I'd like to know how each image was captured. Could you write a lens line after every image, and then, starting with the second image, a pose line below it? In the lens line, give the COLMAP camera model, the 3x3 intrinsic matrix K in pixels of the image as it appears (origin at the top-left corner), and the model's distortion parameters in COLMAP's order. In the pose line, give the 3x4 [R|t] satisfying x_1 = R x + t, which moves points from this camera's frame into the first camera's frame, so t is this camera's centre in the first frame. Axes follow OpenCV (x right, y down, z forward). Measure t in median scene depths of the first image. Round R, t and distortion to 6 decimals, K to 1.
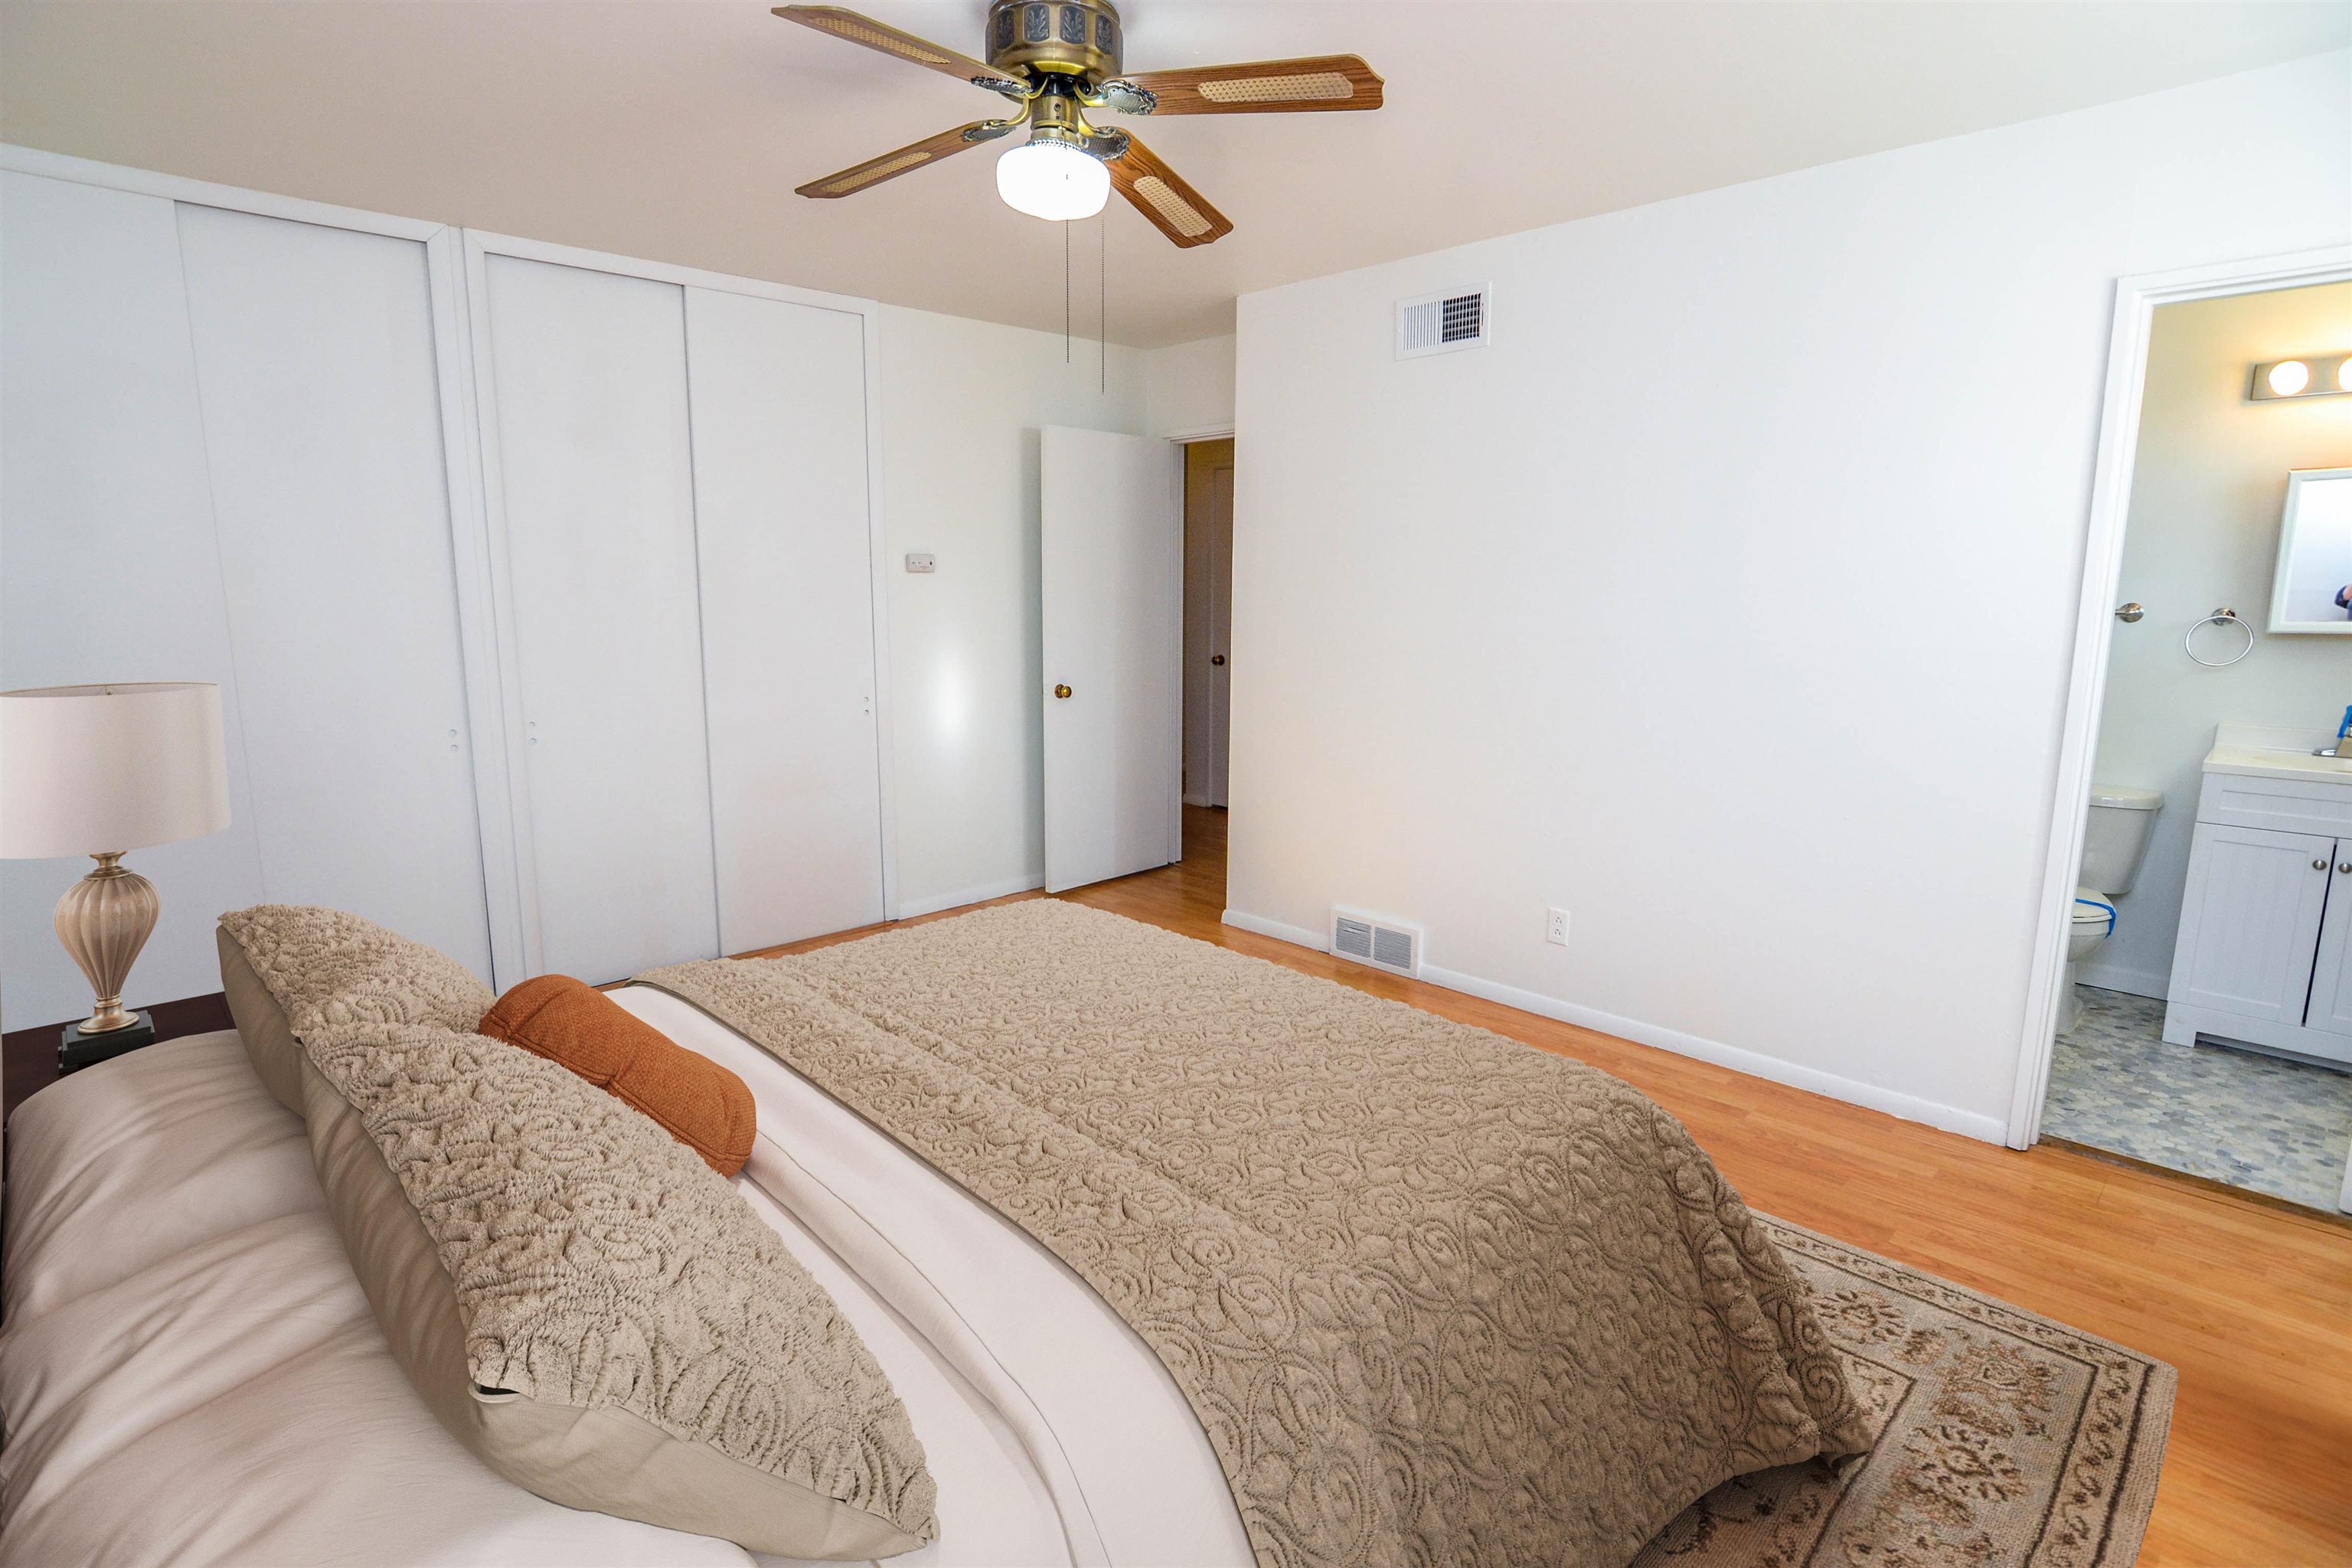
lens RADIAL K [[1118.1, 0, 1178.2], [0, 1118.1, 756.2], [0, 0, 1]] dist [-0.019499, -0.000376]
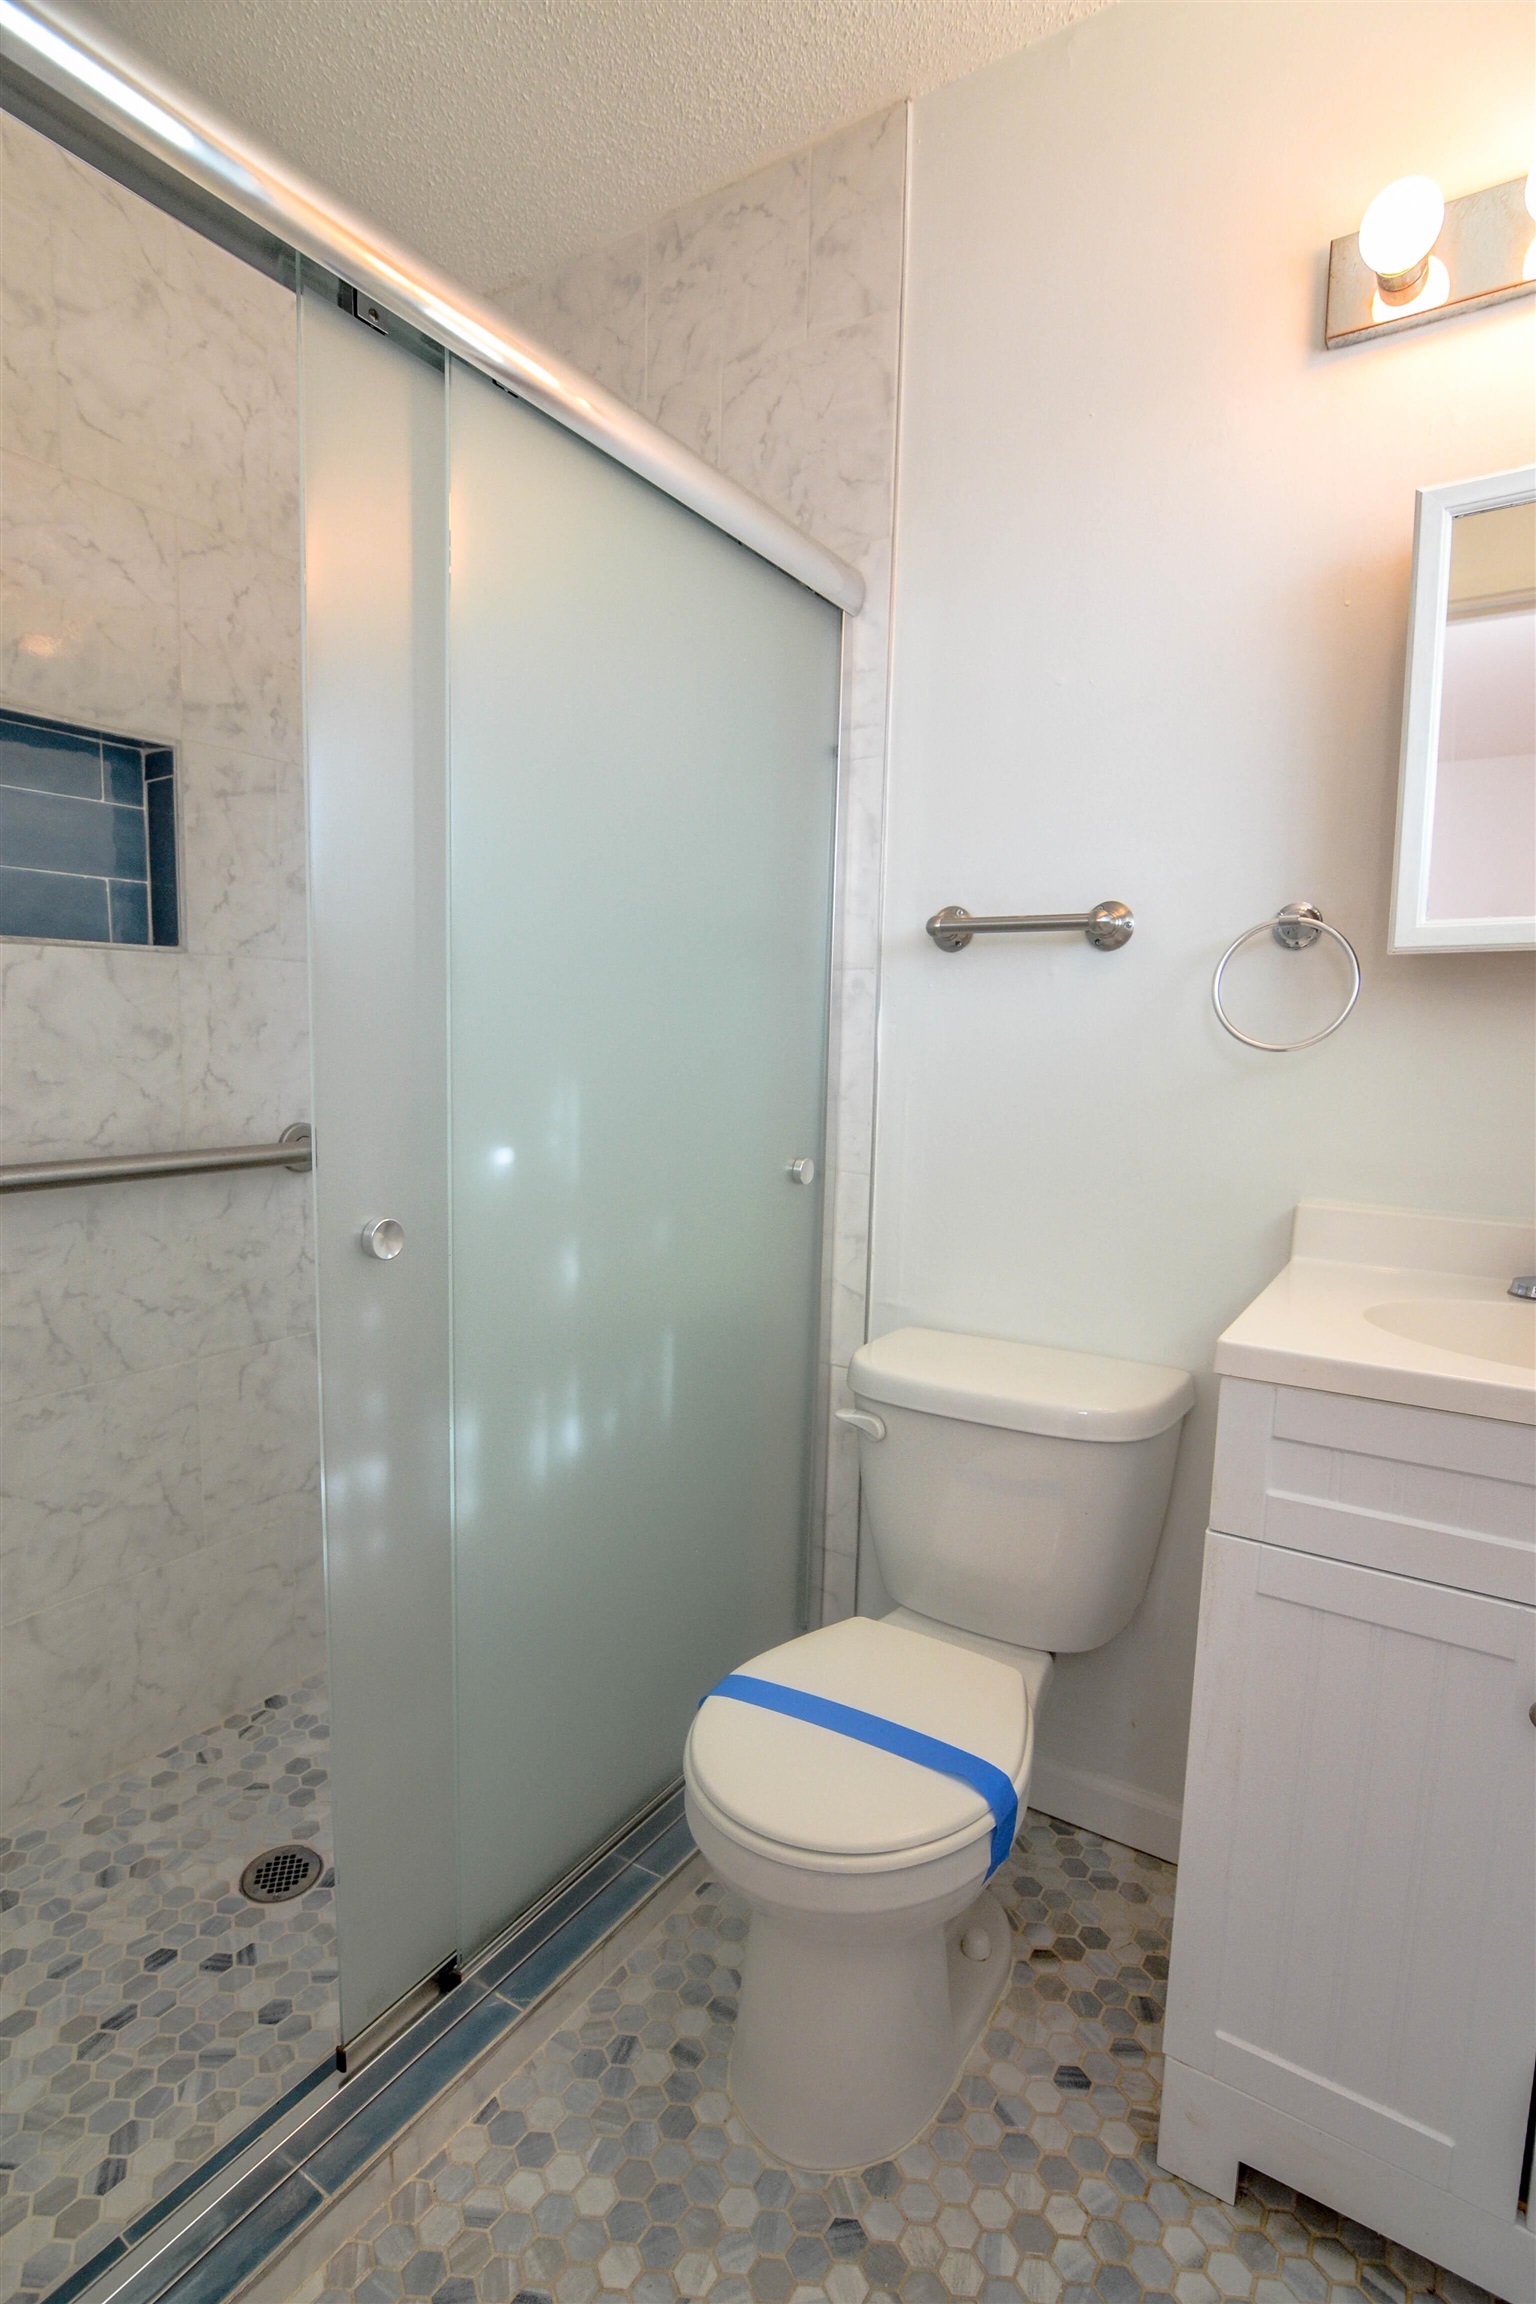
lens RADIAL K [[1095.3, 0, 768.0], [0, 1095.3, 1152.0], [0, 0, 1]] dist [-0.019499, -0.000376]
pose [[0.976095, -0.003606, 0.217316, 0.713986], [0.013978, 0.998834, -0.046210, -0.035321], [-0.216896, 0.048143, 0.975007, 0.696348]]
